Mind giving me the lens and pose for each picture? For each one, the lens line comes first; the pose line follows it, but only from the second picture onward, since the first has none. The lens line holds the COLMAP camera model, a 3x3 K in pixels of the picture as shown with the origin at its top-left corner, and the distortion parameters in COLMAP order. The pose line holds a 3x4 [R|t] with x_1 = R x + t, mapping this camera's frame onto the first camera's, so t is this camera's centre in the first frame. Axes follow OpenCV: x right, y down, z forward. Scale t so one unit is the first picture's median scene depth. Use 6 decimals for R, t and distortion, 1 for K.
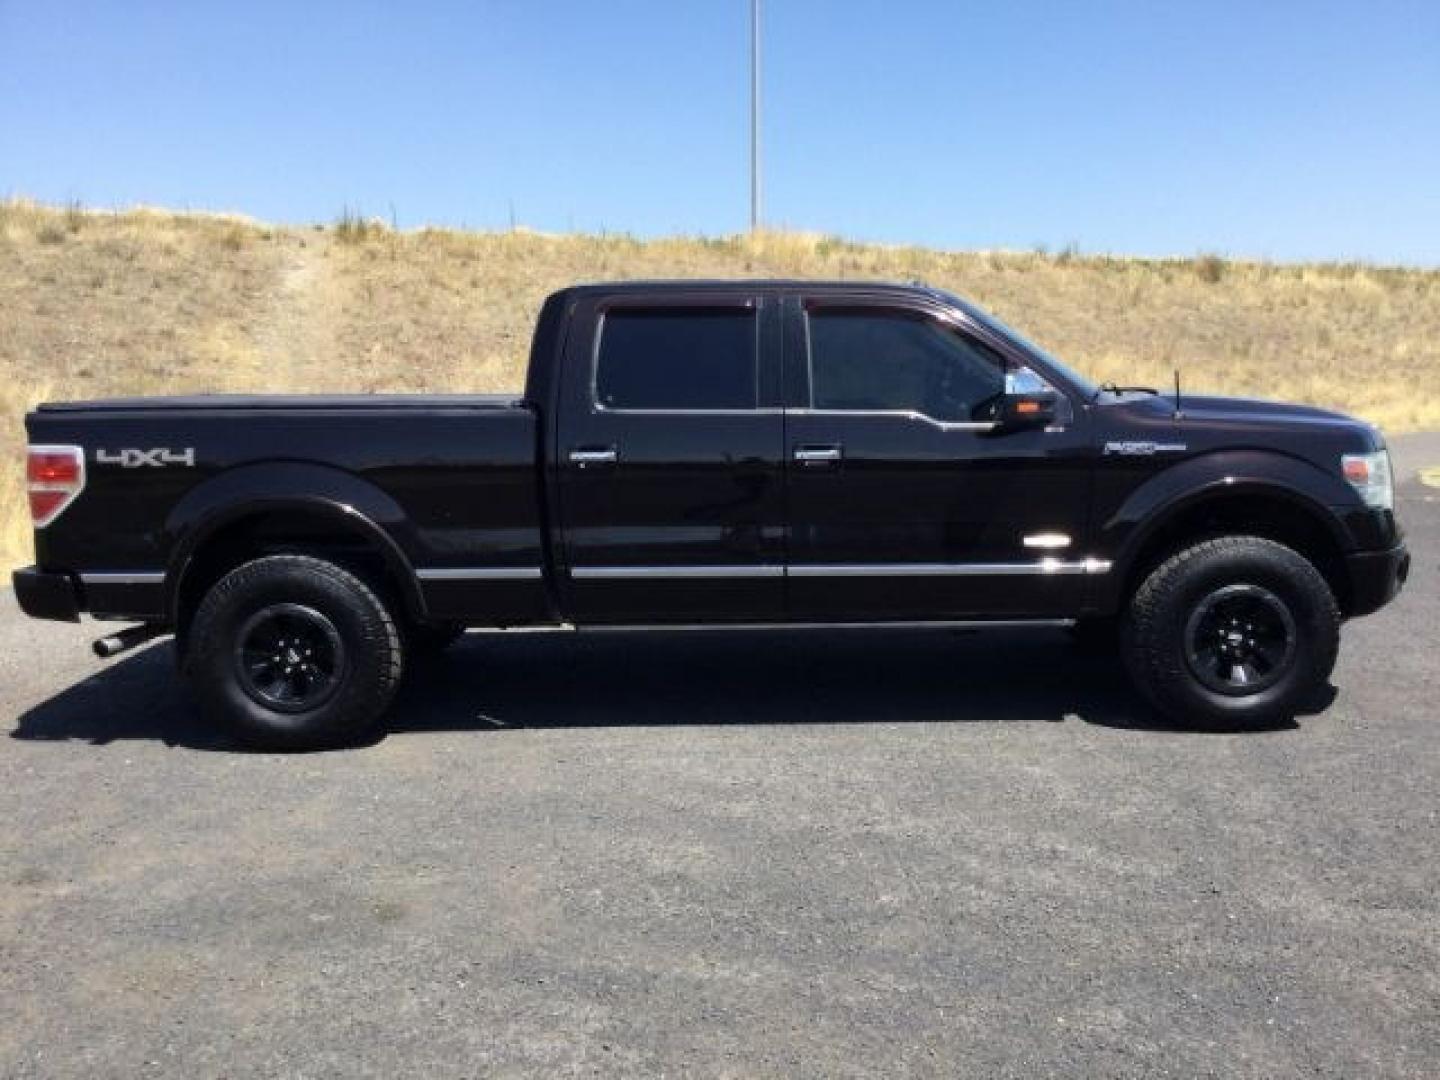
lens RADIAL K [[1298.6, 0, 728.9], [0, 1298.6, 555.9], [0, 0, 1]] dist [0.121981, -0.249717]
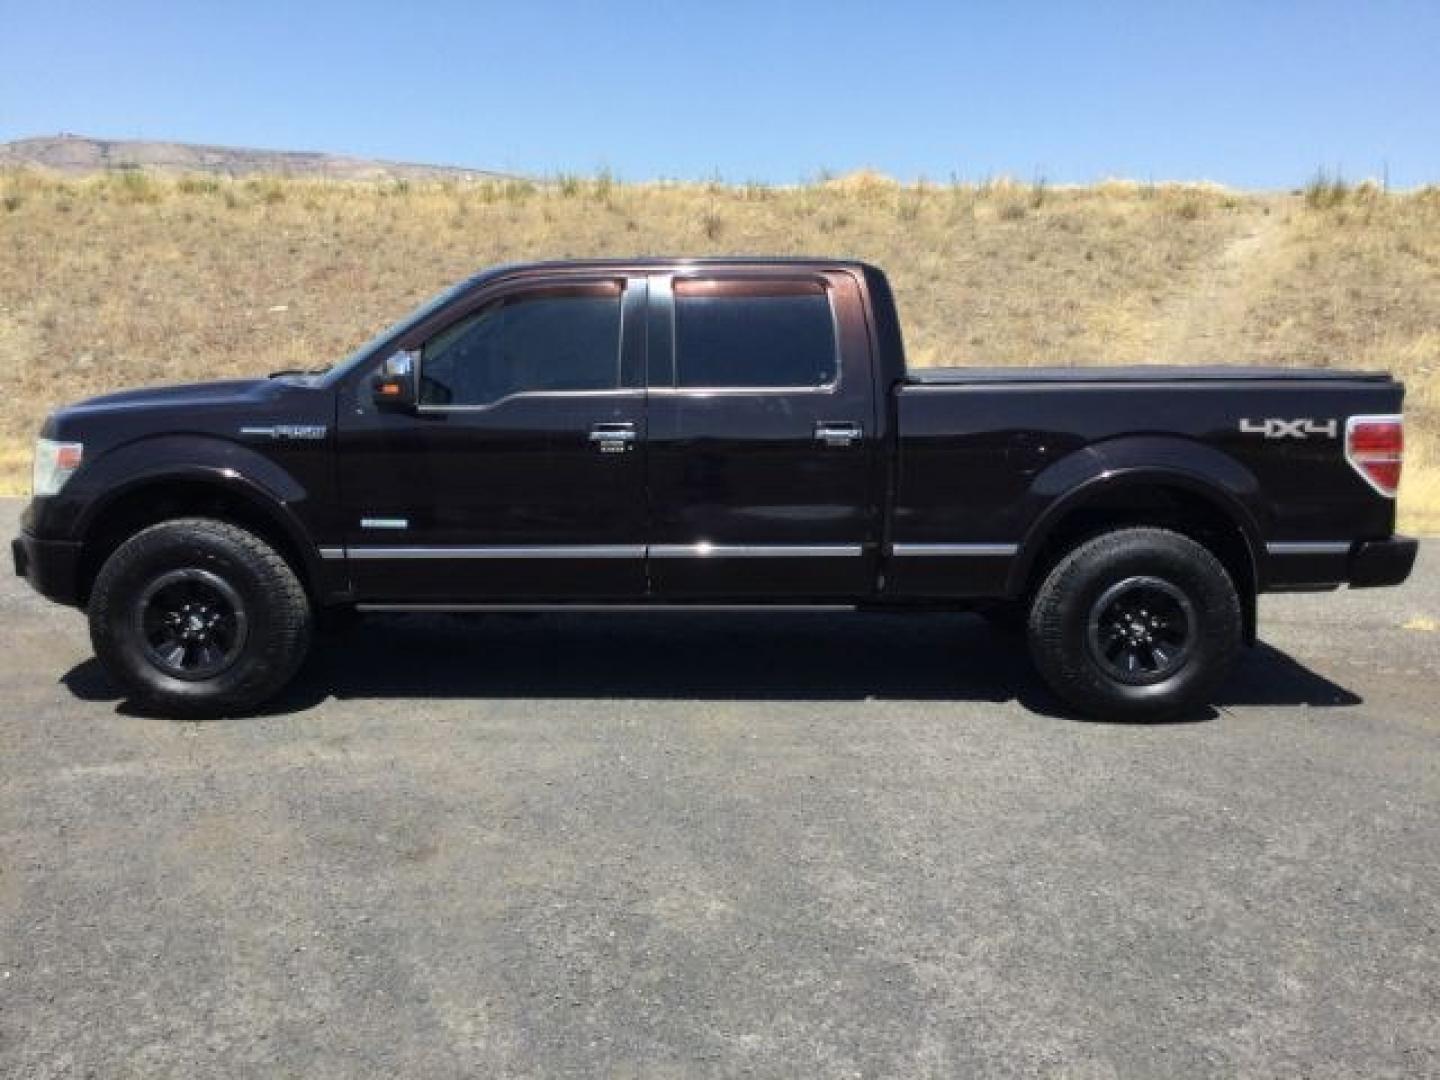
lens RADIAL K [[1298.6, 0, 728.9], [0, 1298.6, 555.9], [0, 0, 1]] dist [0.121981, -0.249717]
pose [[0.689929, 0.152036, -0.707731, 0.128147], [-0.137889, 0.987396, 0.077694, -0.016259], [0.710623, 0.043985, 0.702197, 0.090165]]
